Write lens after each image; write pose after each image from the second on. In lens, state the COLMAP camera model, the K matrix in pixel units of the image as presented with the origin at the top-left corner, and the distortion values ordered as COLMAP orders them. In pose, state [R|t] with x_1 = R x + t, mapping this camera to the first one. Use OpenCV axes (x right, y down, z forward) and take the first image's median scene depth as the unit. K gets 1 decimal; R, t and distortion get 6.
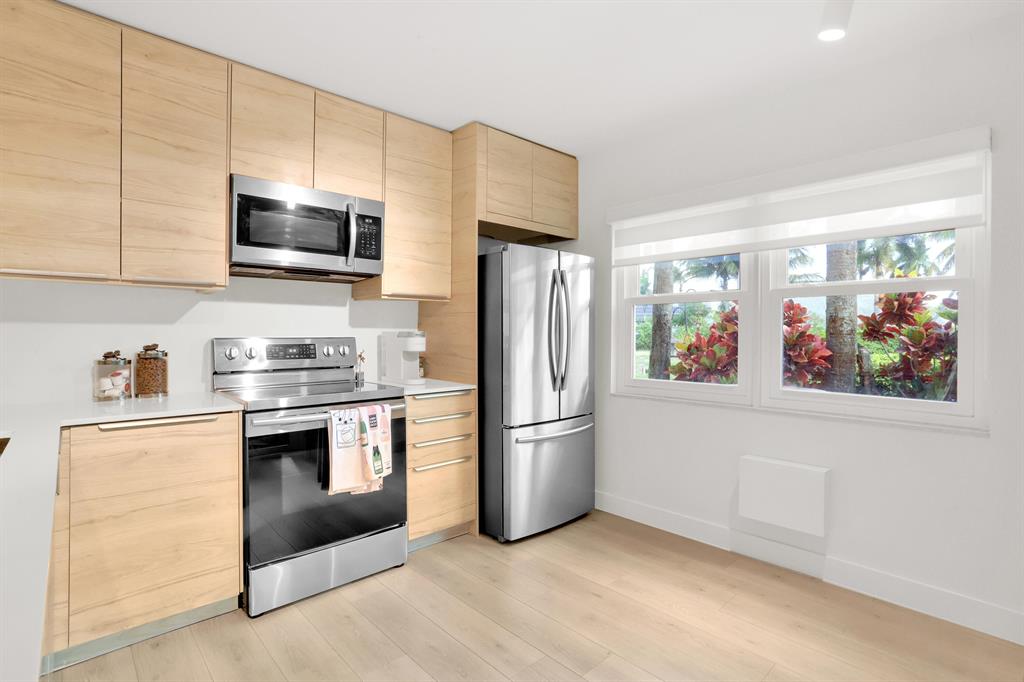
lens RADIAL K [[498.1, 0, 503.3], [0, 498.1, 338.0], [0, 0, 1]] dist [-0.032194, 0.008967]
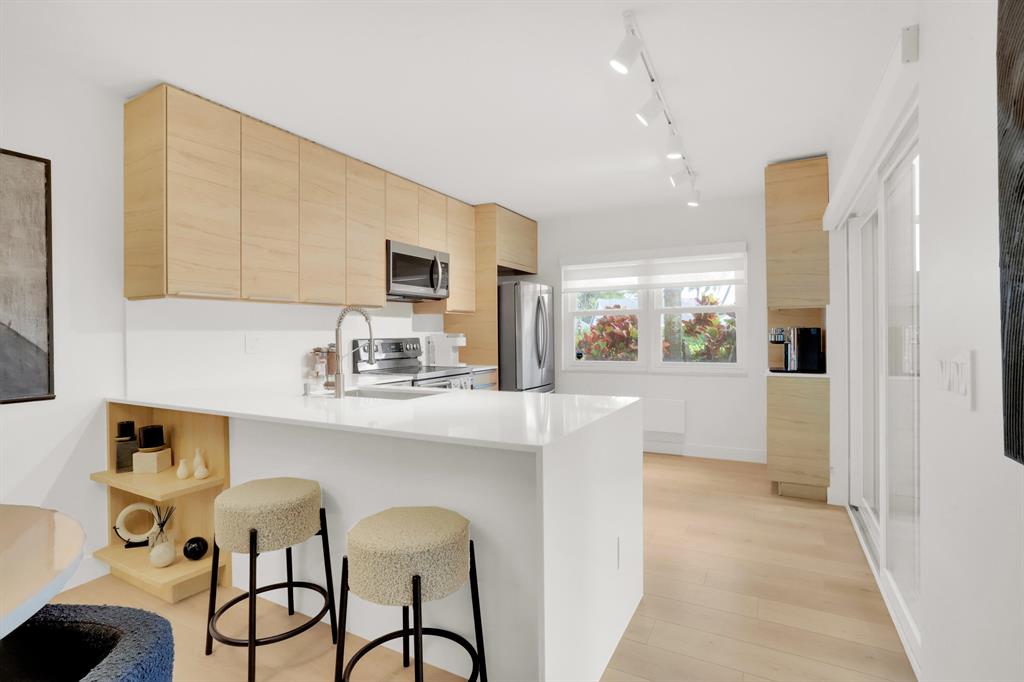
lens RADIAL K [[498.1, 0, 515.1], [0, 498.1, 336.6], [0, 0, 1]] dist [-0.032194, 0.008967]
pose [[0.941708, -0.013615, 0.336157, -0.570694], [0.015798, 0.999868, -0.003760, 0.005478], [-0.336061, 0.008851, 0.941799, -0.577644]]
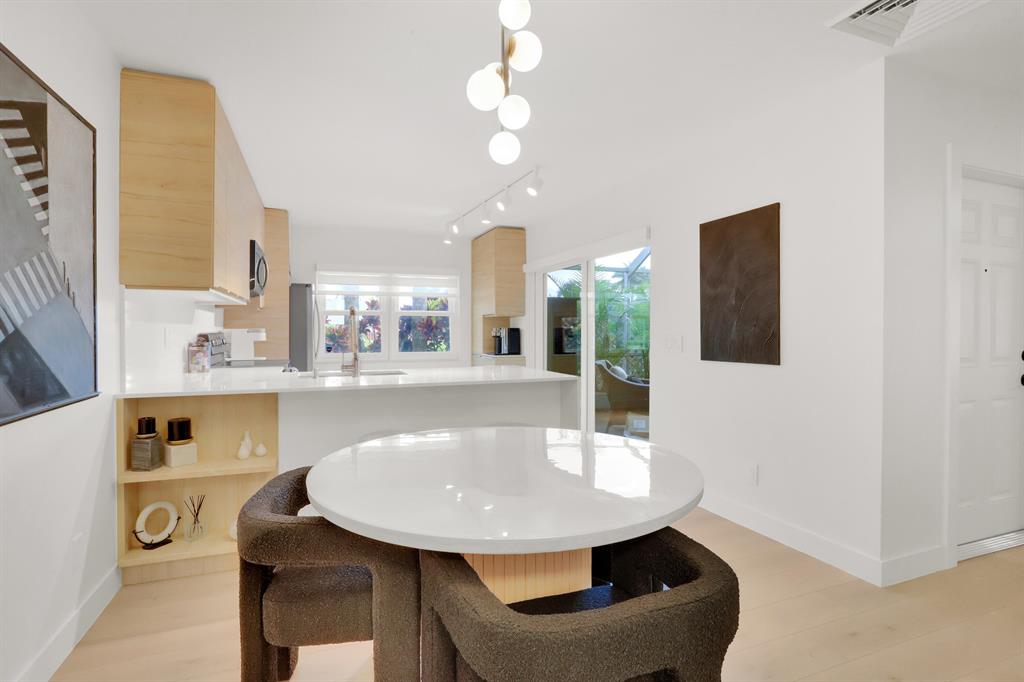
lens RADIAL K [[498.1, 0, 503.5], [0, 498.1, 339.6], [0, 0, 1]] dist [-0.032194, 0.008967]
pose [[0.366457, -0.018955, 0.930242, -1.496925], [0.009020, 0.999818, 0.016819, 0.002259], [-0.930391, 0.002228, 0.366561, -0.385375]]
